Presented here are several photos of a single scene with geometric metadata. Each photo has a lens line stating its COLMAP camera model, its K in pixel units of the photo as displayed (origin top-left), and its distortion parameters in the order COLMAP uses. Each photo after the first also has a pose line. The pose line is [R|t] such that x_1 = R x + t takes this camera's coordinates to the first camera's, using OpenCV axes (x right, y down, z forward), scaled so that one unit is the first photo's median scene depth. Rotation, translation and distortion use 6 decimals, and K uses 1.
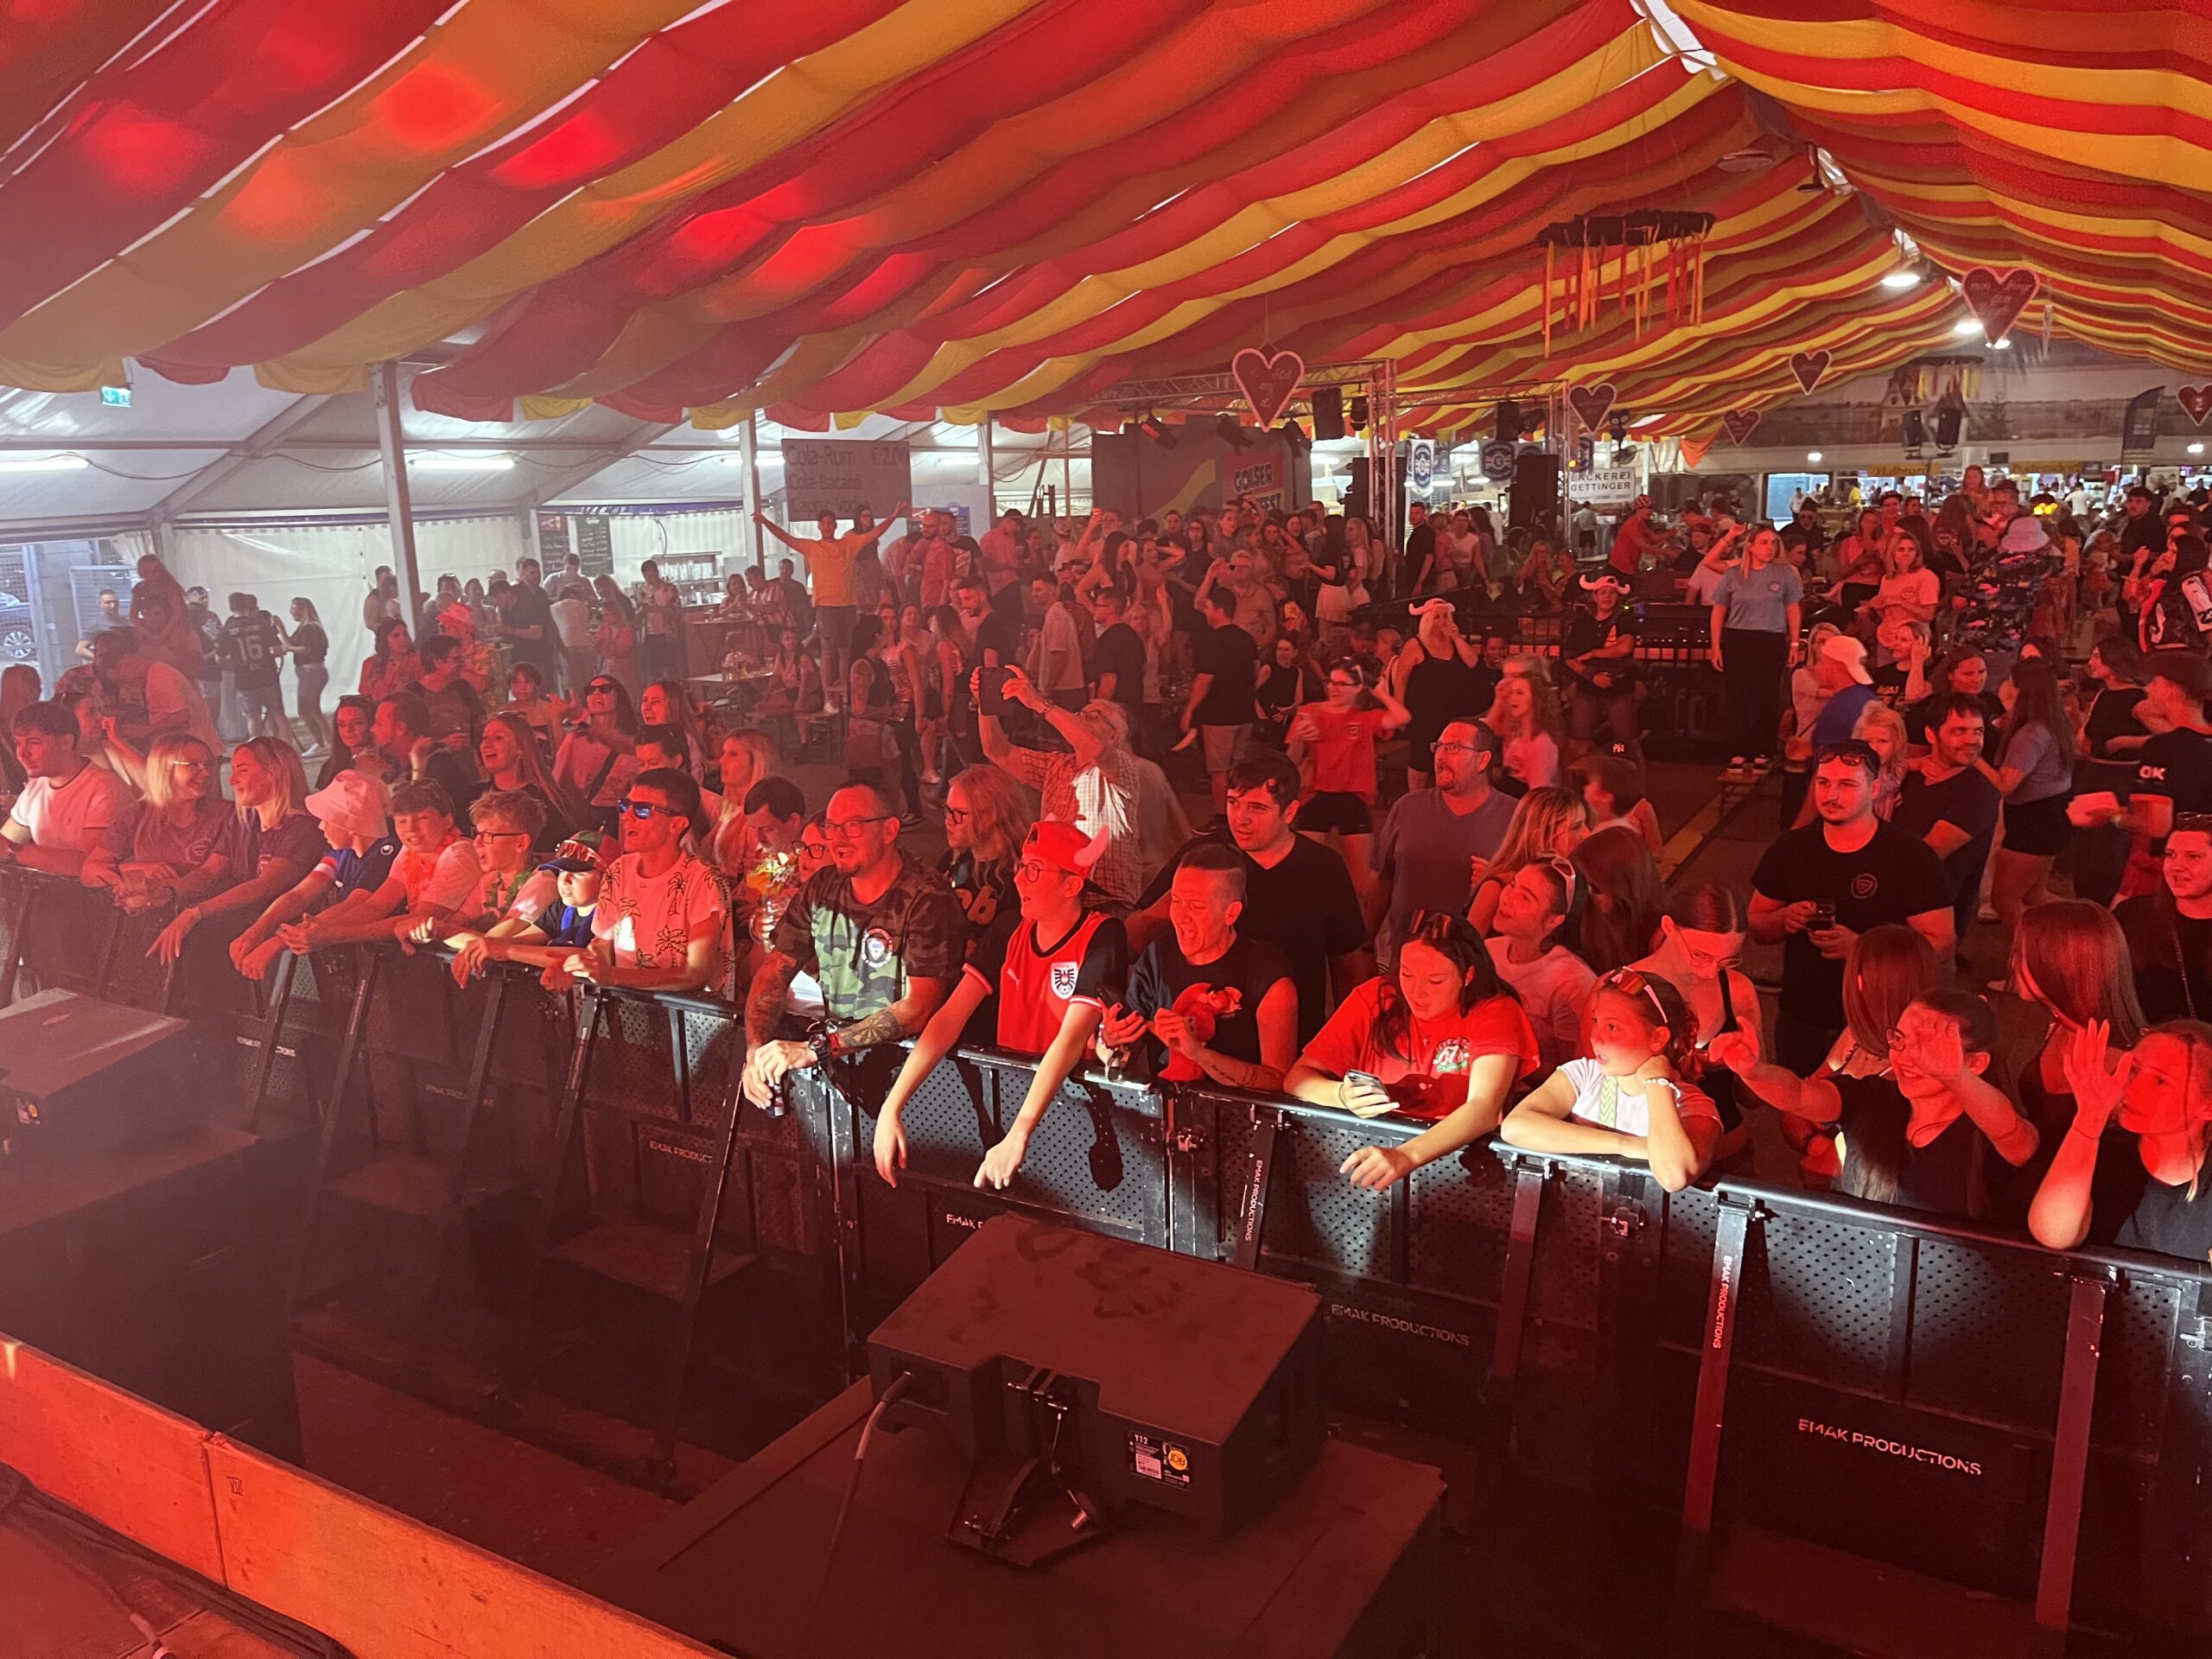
lens RADIAL K [[1672.7, 0, 1130.6], [0, 1672.7, 837.6], [0, 0, 1]] dist [0.061341, -0.084136]
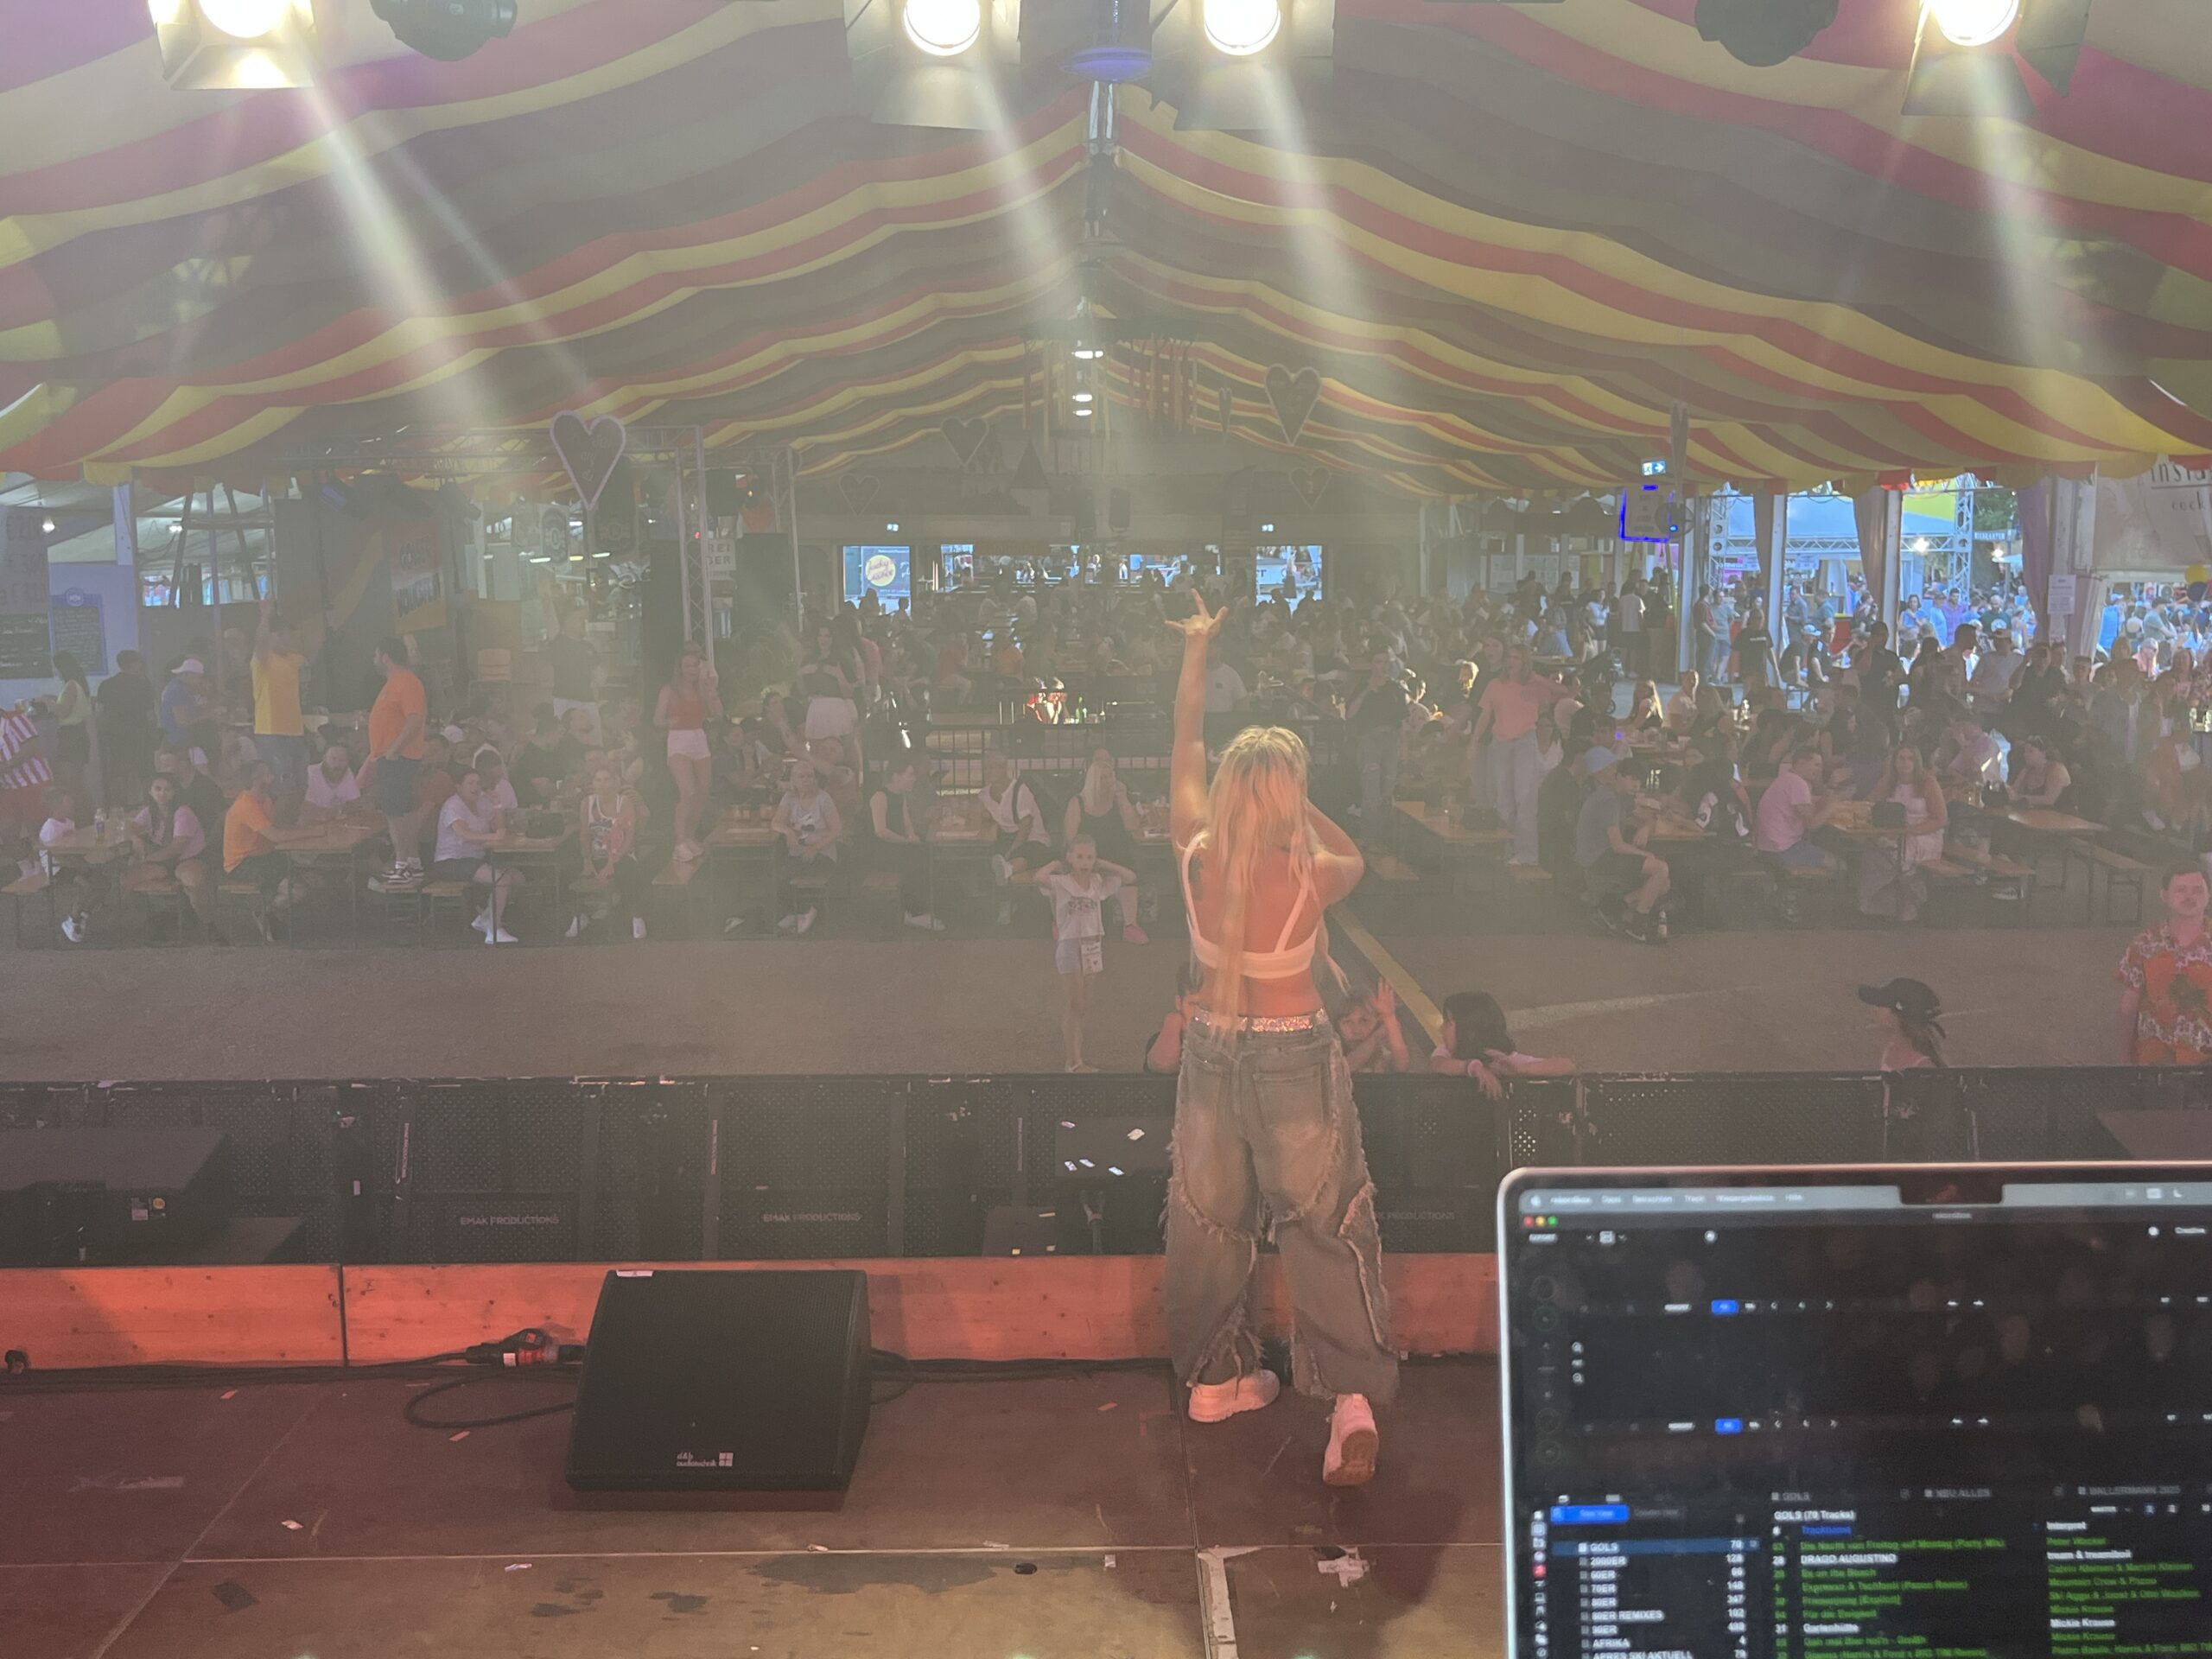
lens RADIAL K [[2251.7, 0, 1124.1], [0, 2251.7, 841.5], [0, 0, 1]] dist [0.029096, 0.000000]
pose [[0.851381, -0.056601, 0.521485, -0.283937], [0.095333, 0.994301, -0.047721, -0.003593], [-0.515812, 0.090343, 0.851925, -0.059517]]
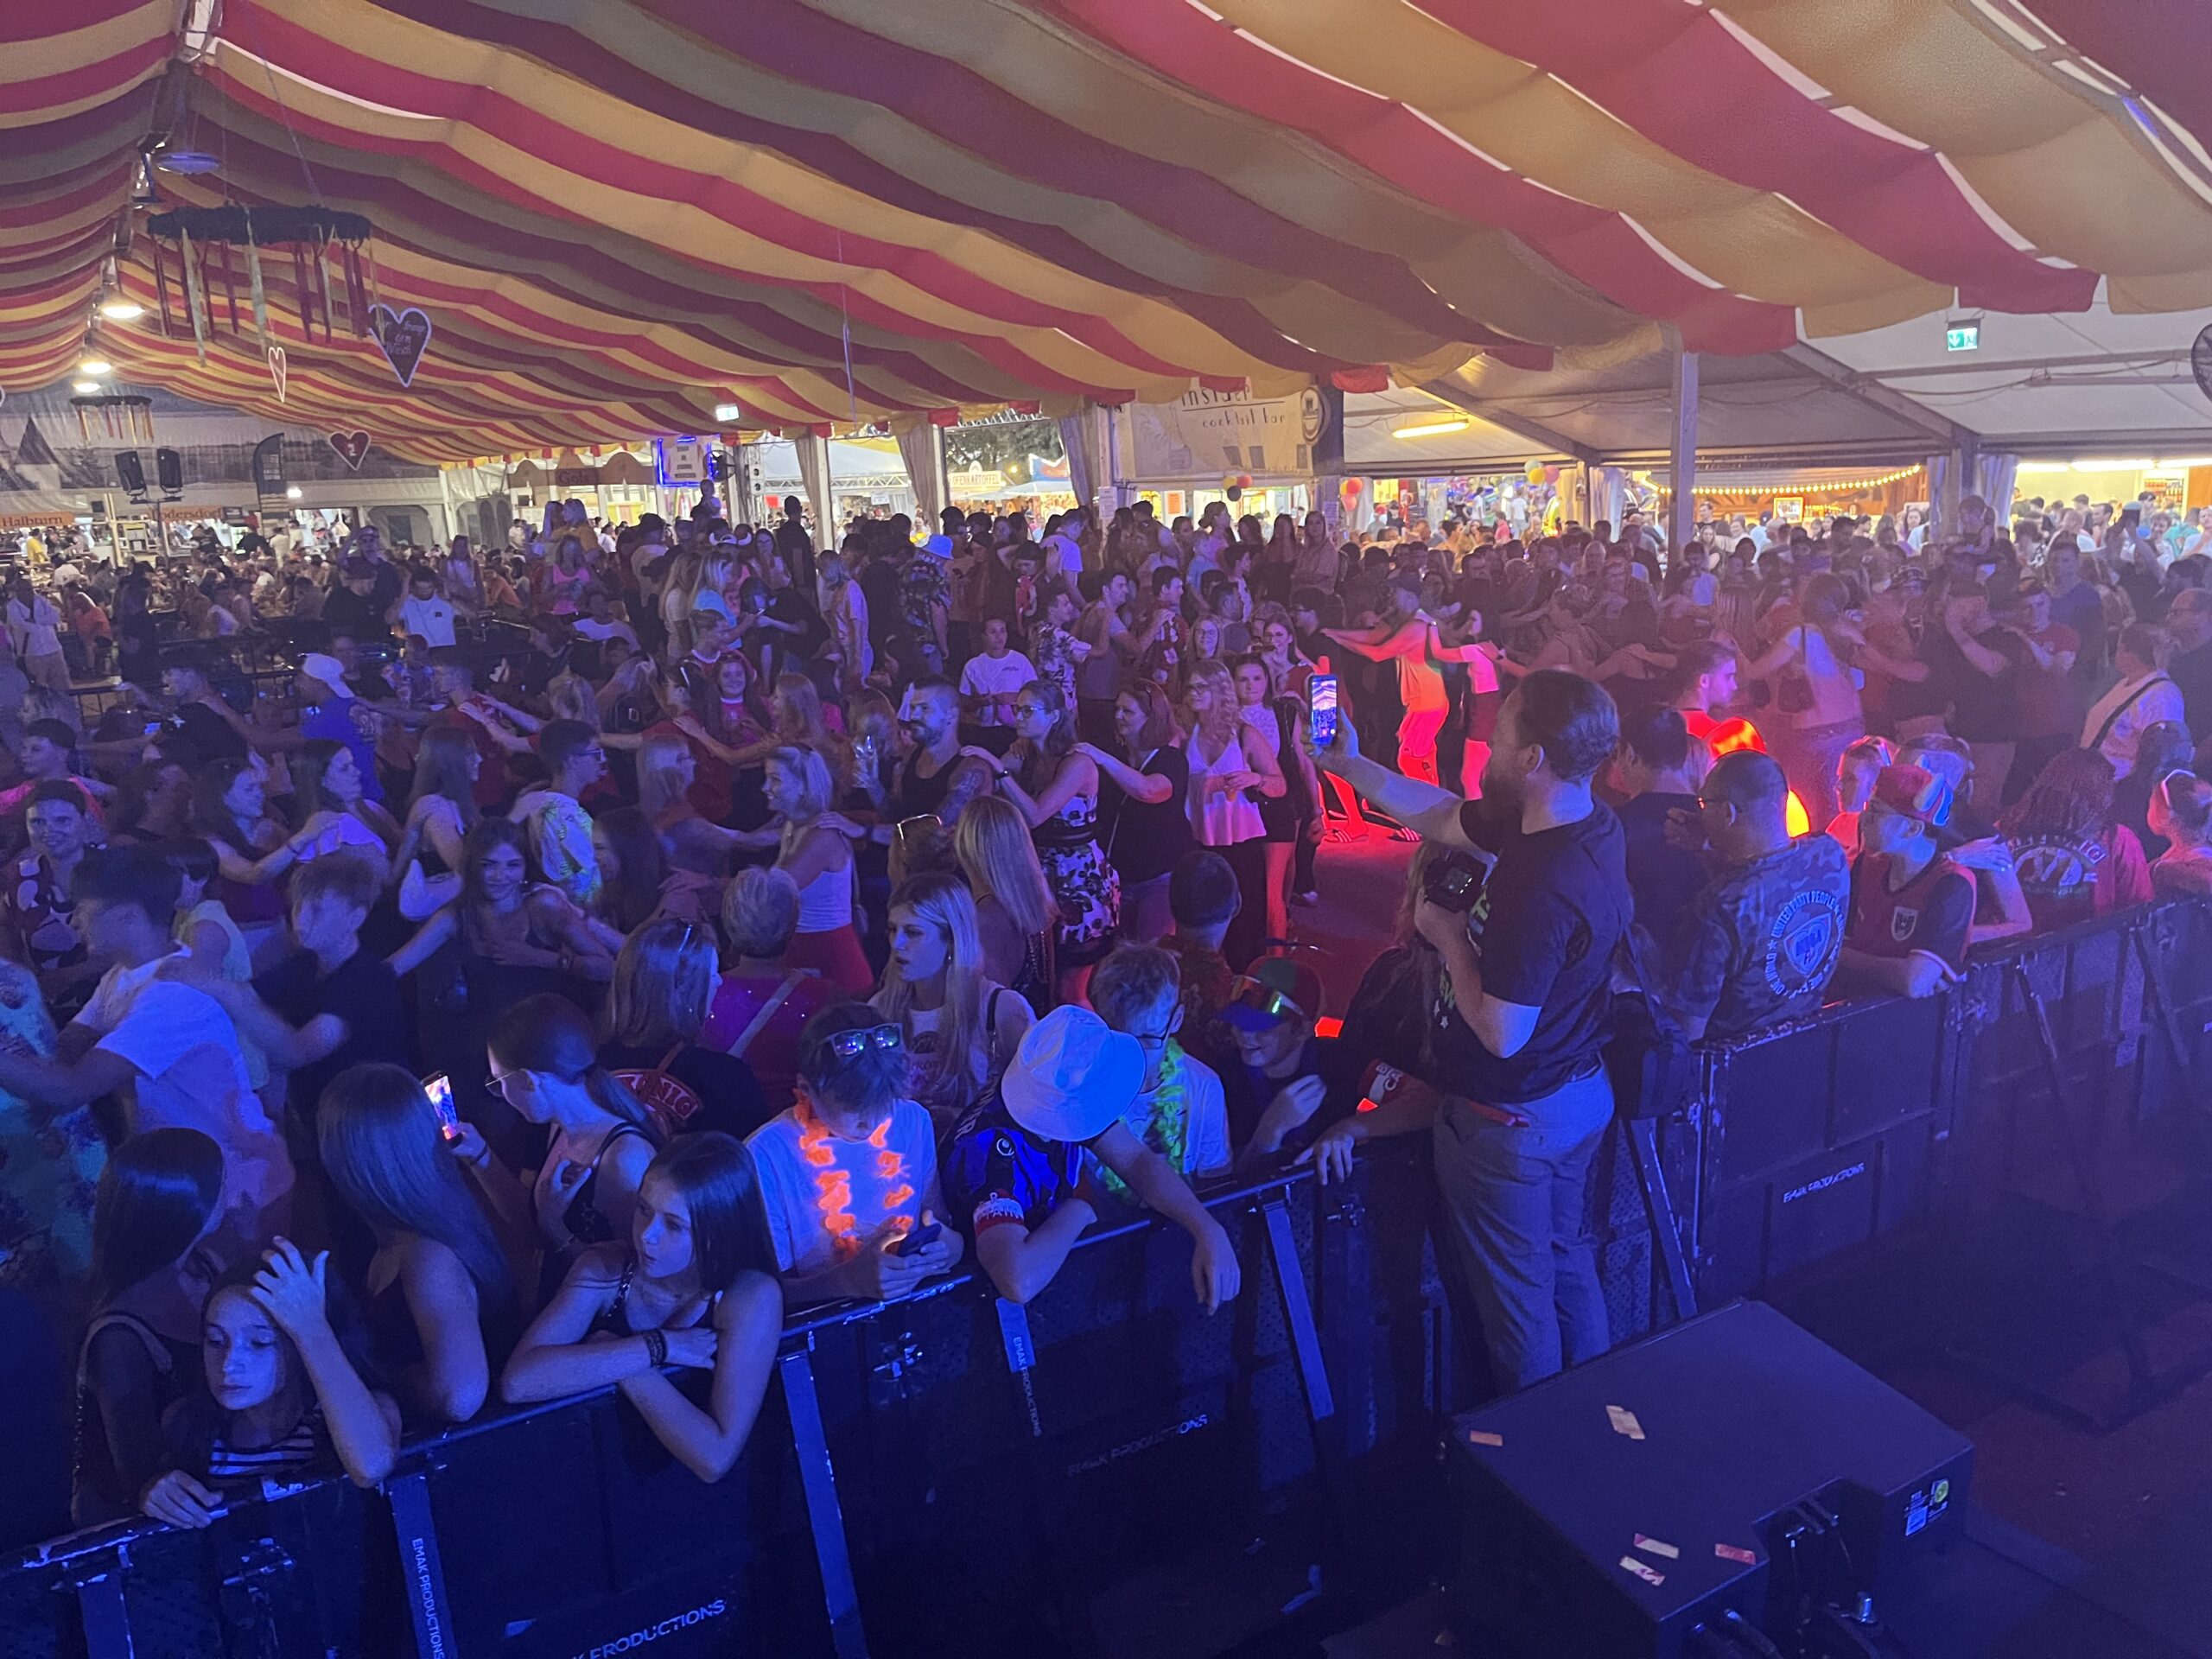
lens RADIAL K [[1672.7, 0, 1137.1], [0, 1672.7, 831.7], [0, 0, 1]] dist [0.061341, -0.084136]
pose [[0.455600, -0.183965, 0.870968, -0.227643], [0.212595, 0.972587, 0.094221, -0.031975], [-0.864426, 0.142236, 0.482220, 0.171576]]
